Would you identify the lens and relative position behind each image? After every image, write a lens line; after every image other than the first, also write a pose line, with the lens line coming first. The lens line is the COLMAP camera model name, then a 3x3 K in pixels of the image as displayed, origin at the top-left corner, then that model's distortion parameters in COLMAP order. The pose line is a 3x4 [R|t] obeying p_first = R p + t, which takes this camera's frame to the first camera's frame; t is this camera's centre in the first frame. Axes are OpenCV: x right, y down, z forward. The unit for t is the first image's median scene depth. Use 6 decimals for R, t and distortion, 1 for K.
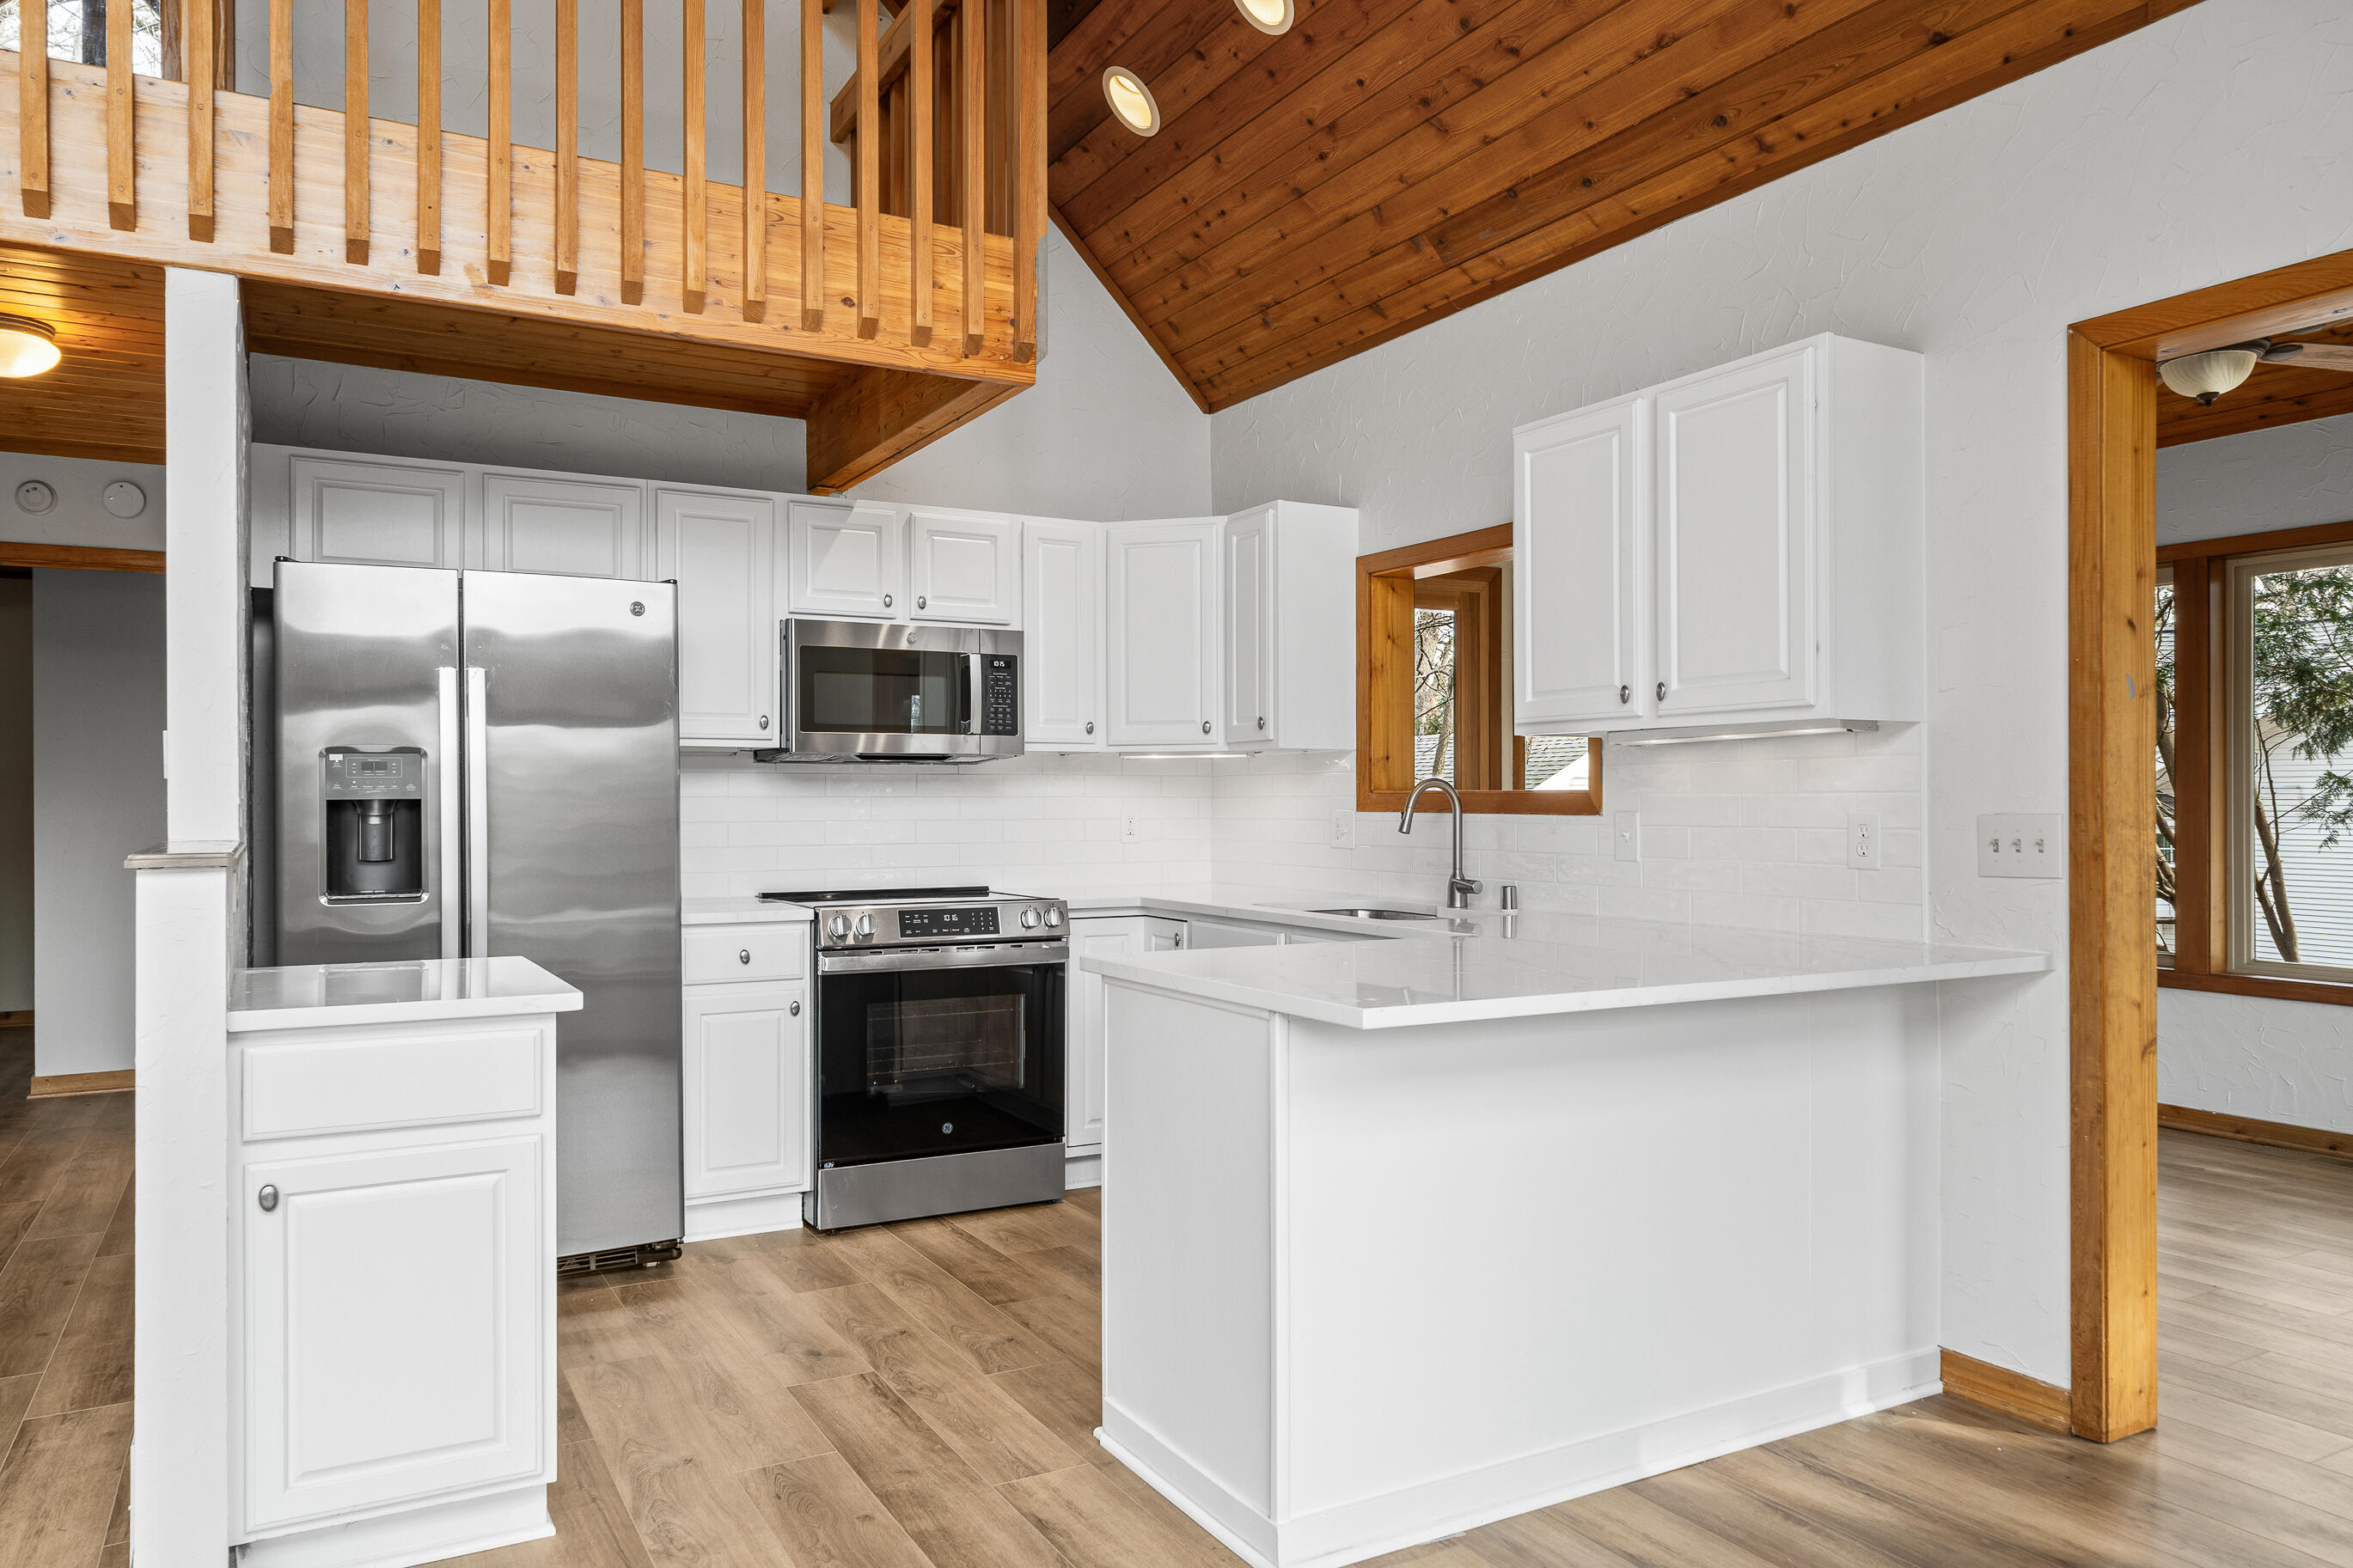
lens RADIAL K [[1589.3, 0, 1170.2], [0, 1589.3, 797.1], [0, 0, 1]] dist [0.002754, 0.005726]
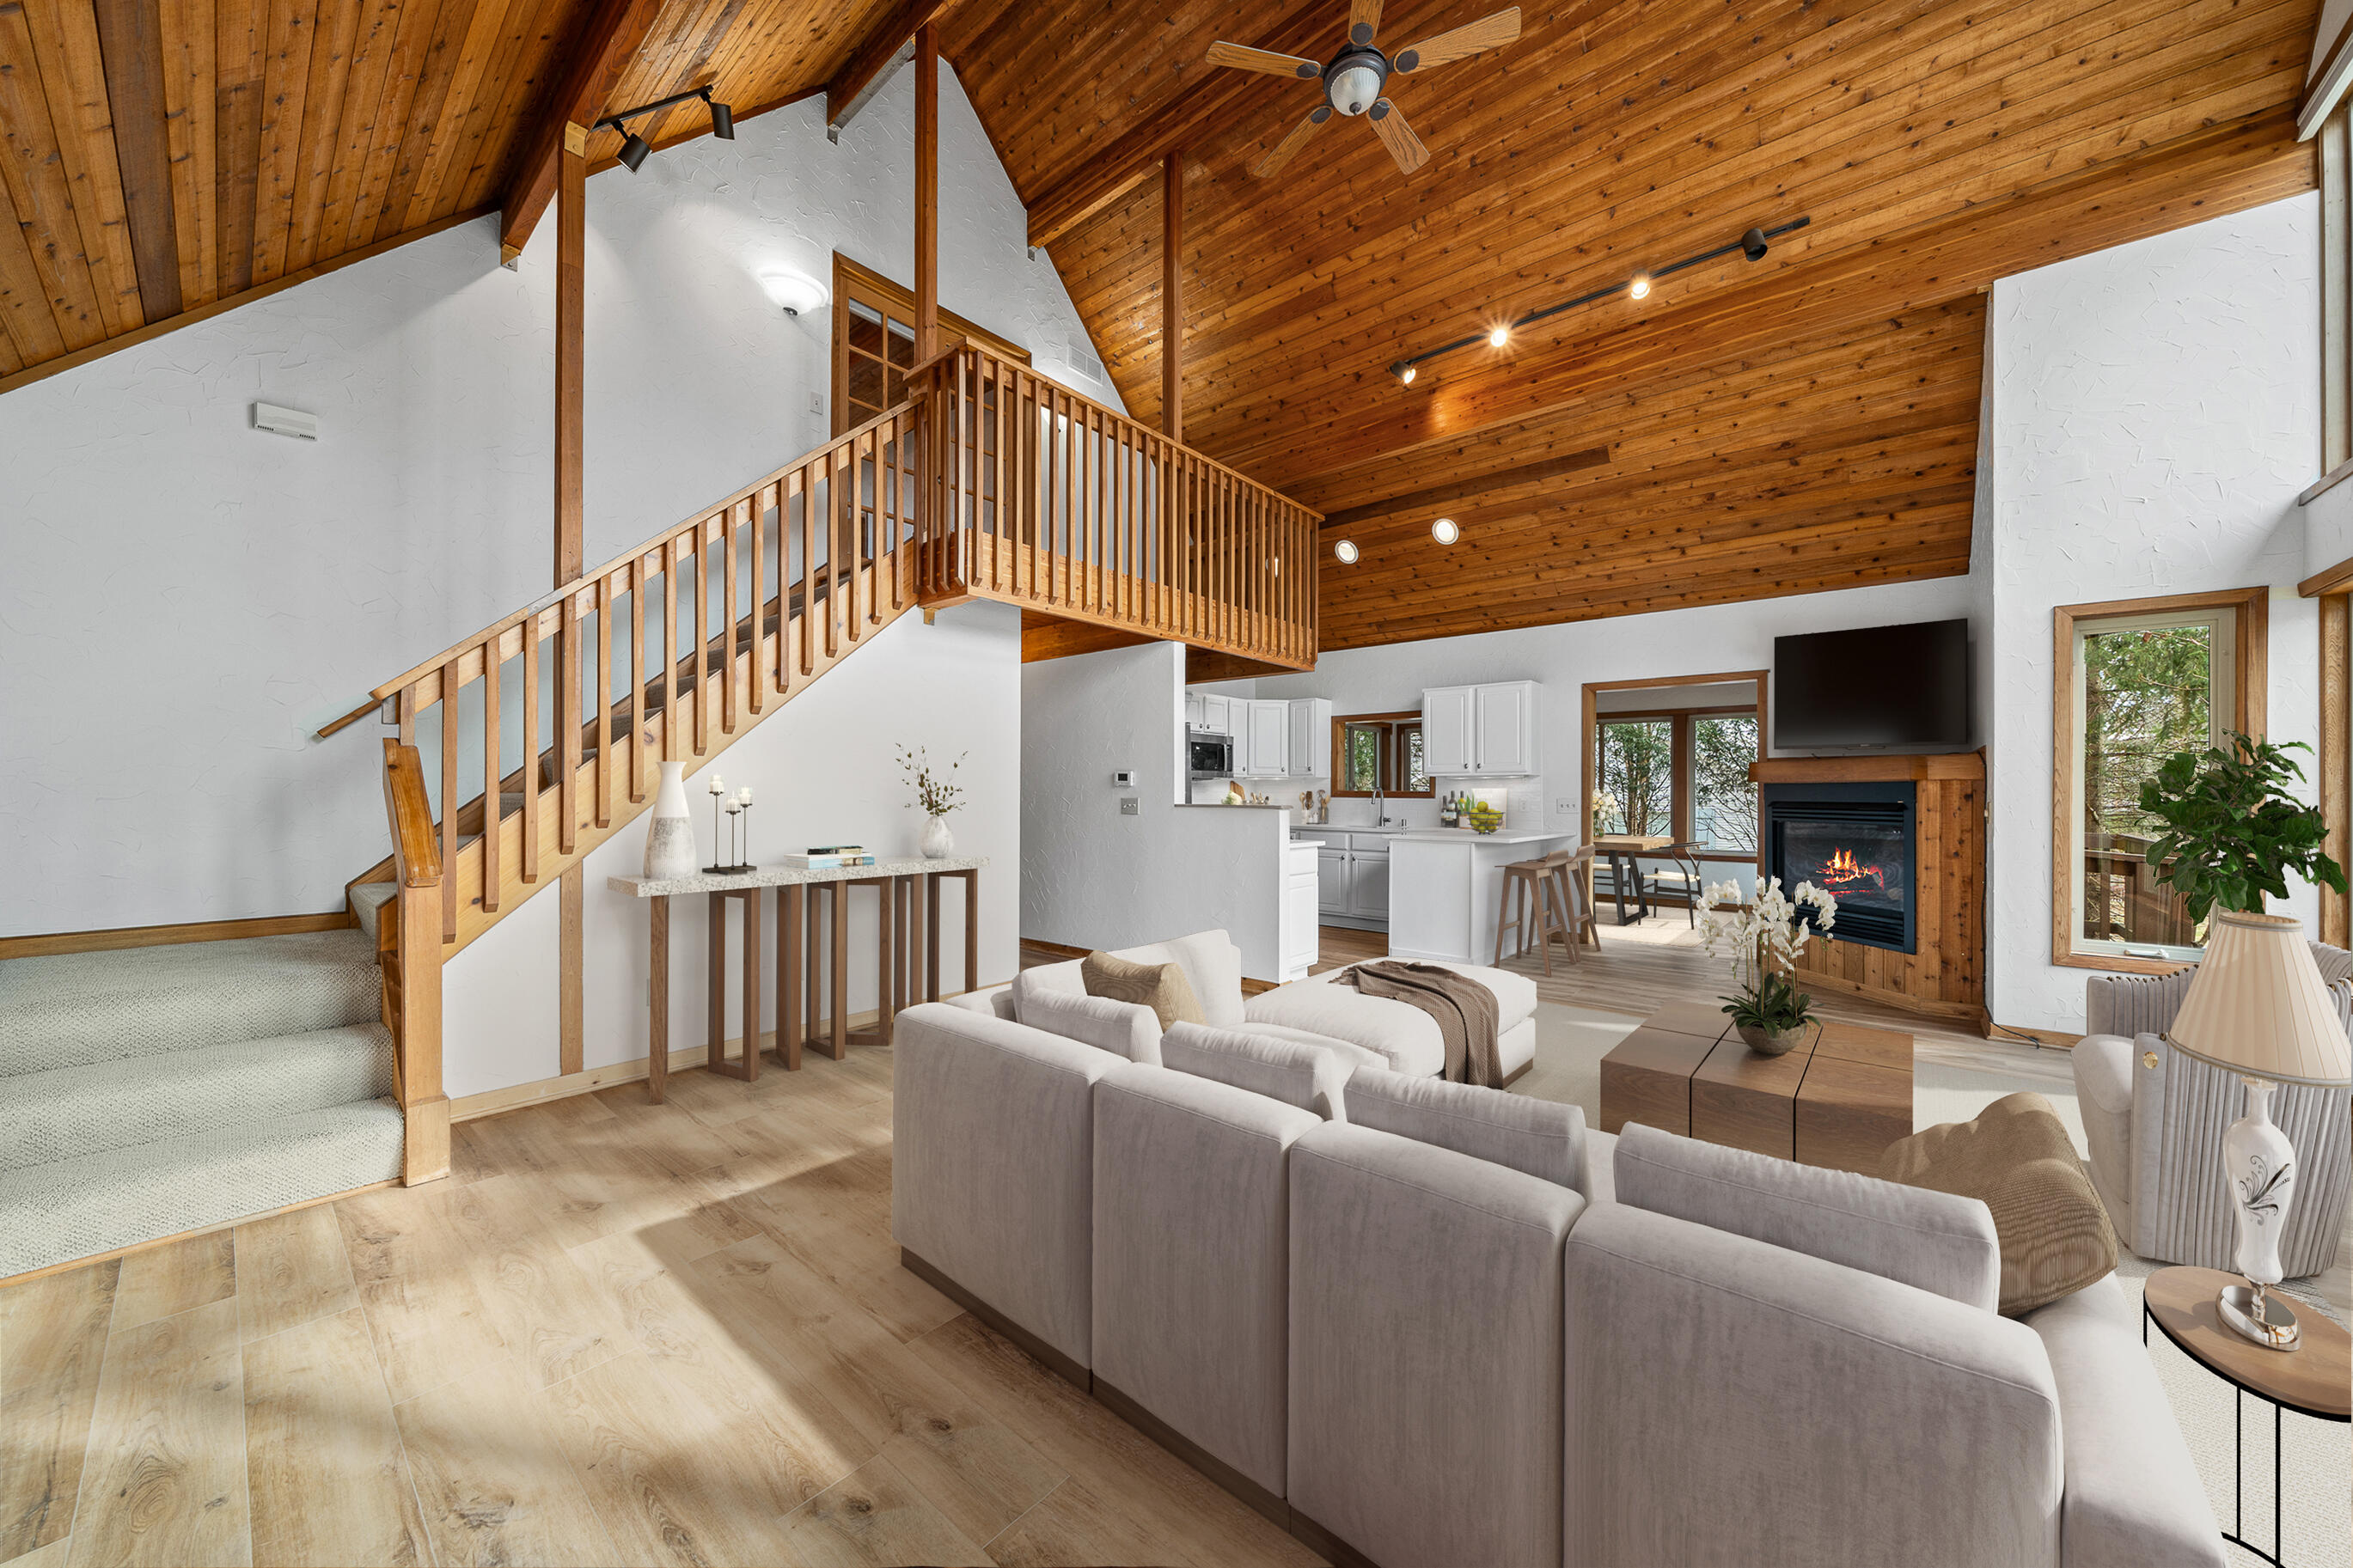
lens RADIAL K [[823.8, 0, 1162.9], [0, 823.8, 793.6], [0, 0, 1]] dist [-0.005083, -0.000387]
pose [[0.942375, 0.008063, 0.334461, -0.789998], [-0.009376, 0.999953, 0.002311, 0.001347], [-0.334427, -0.005314, 0.942407, -0.450941]]
